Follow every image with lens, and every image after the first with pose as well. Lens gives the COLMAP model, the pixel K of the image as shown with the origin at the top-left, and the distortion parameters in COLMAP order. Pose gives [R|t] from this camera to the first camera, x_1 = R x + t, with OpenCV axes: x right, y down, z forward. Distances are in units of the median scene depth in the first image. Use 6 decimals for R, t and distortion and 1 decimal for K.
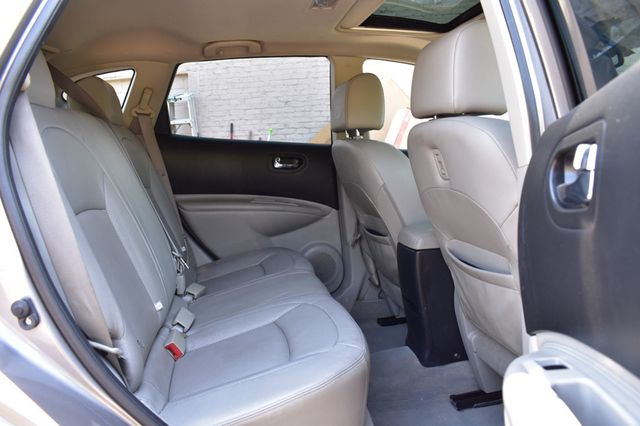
lens RADIAL K [[494.3, 0, 320.1], [0, 494.3, 213.2], [0, 0, 1]] dist [-0.095391, 0.001569]
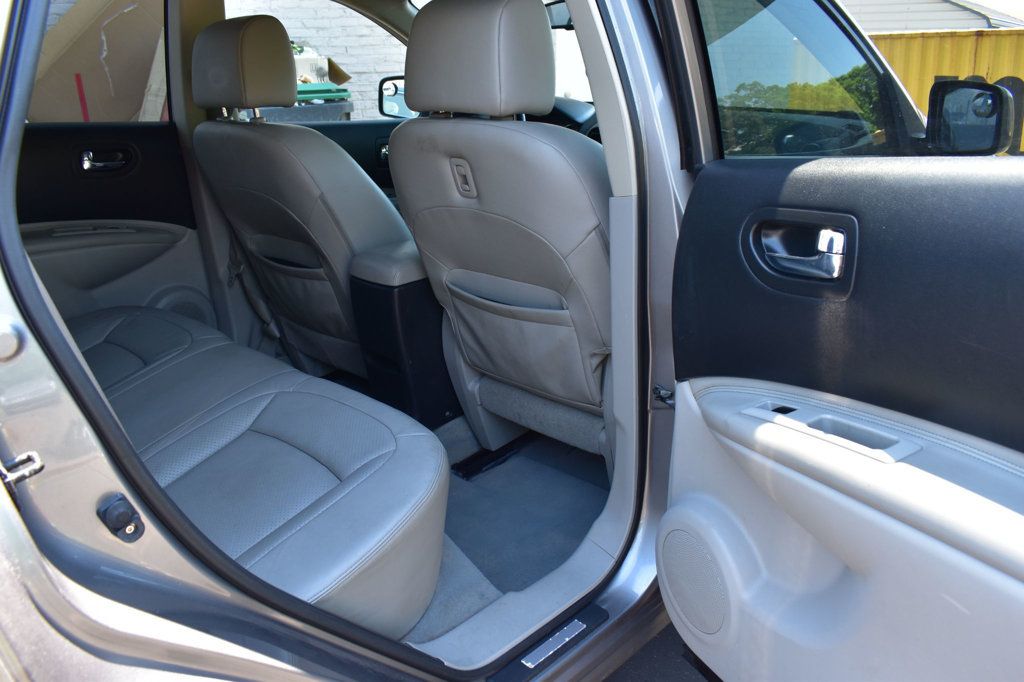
lens RADIAL K [[790.9, 0, 513.6], [0, 790.9, 341.7], [0, 0, 1]] dist [-0.095391, 0.001569]
pose [[0.799976, -0.185375, 0.570679, -0.339539], [0.062906, 0.971750, 0.227474, -0.099042], [-0.596725, -0.146075, 0.789038, -0.031094]]
